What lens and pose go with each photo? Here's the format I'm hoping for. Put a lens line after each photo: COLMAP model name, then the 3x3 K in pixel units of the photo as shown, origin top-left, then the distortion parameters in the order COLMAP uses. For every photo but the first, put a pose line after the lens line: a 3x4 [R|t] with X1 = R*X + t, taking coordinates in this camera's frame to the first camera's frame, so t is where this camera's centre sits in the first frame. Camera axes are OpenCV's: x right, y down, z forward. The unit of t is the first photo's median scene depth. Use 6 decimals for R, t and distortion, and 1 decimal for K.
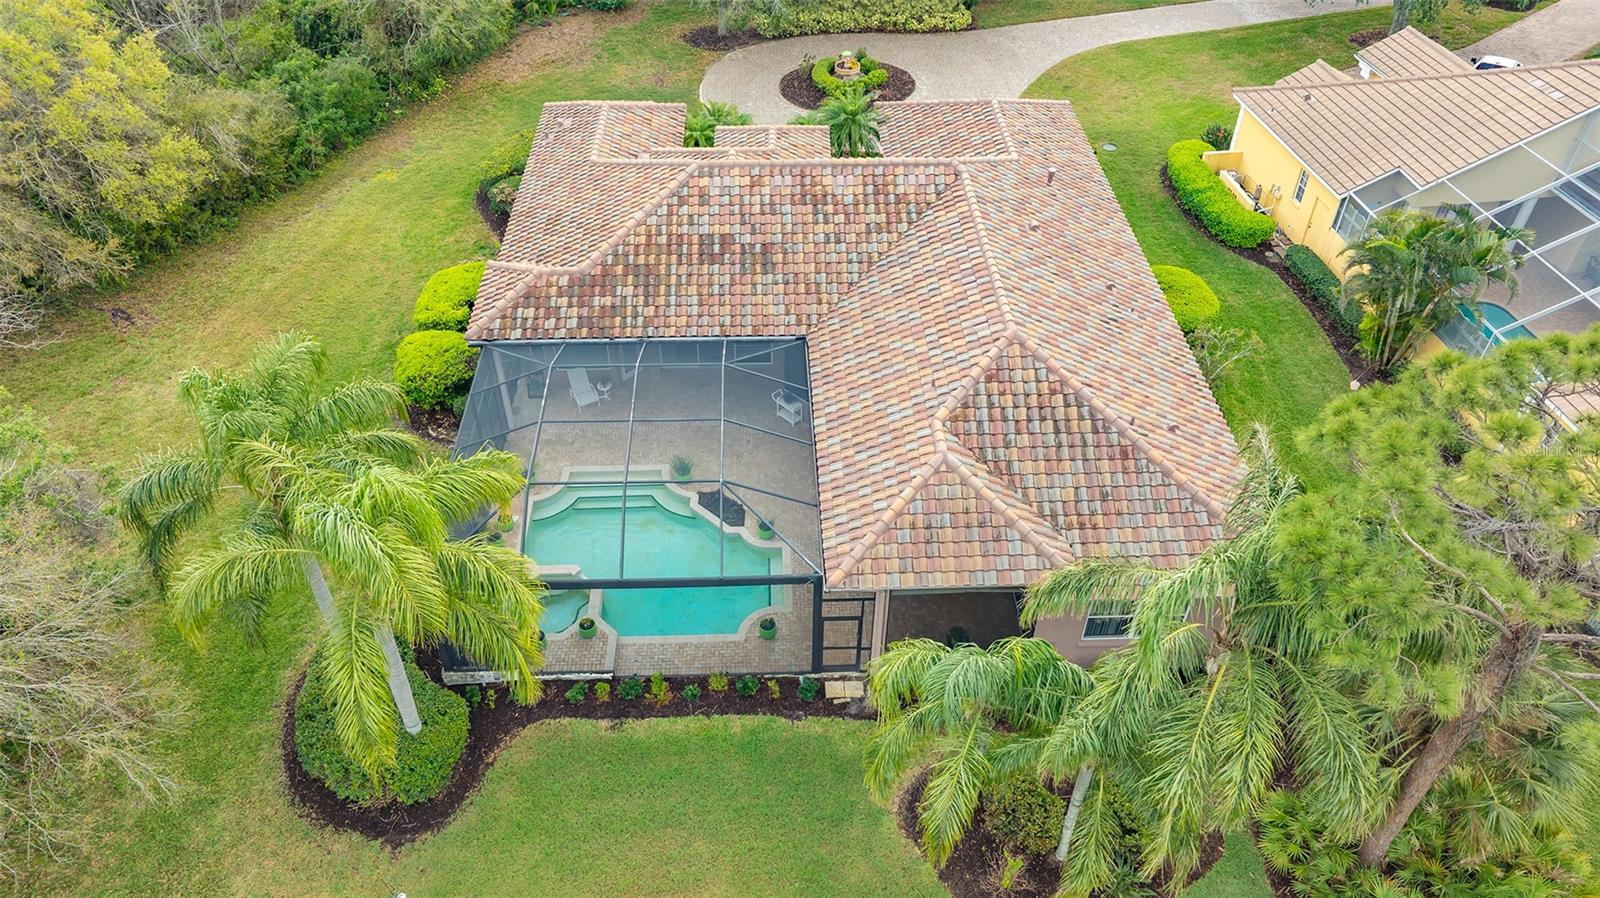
lens RADIAL K [[1135.4, 0, 800.0], [0, 1135.4, 449.0], [0, 0, 1]] dist [-0.017076, 0.002813]
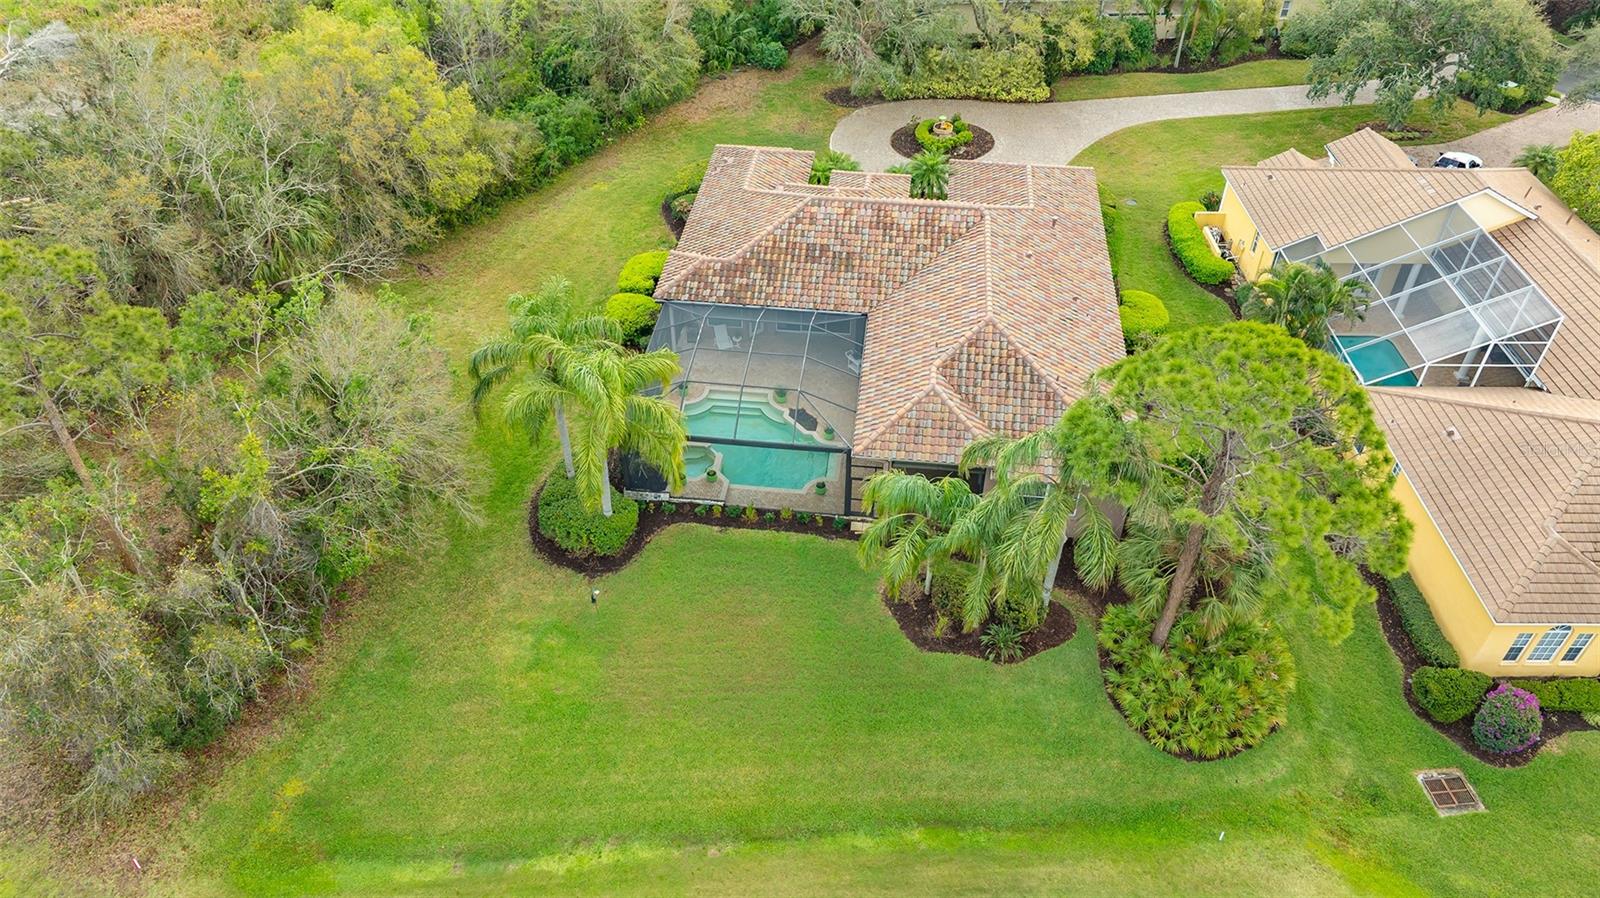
lens RADIAL K [[1135.4, 0, 800.0], [0, 1135.4, 449.0], [0, 0, 1]] dist [-0.017076, 0.002813]
pose [[0.988567, 0.095847, -0.116400, 0.104176], [-0.097543, 0.995191, -0.008952, 0.099965], [0.114983, 0.020204, 0.993162, -0.507359]]
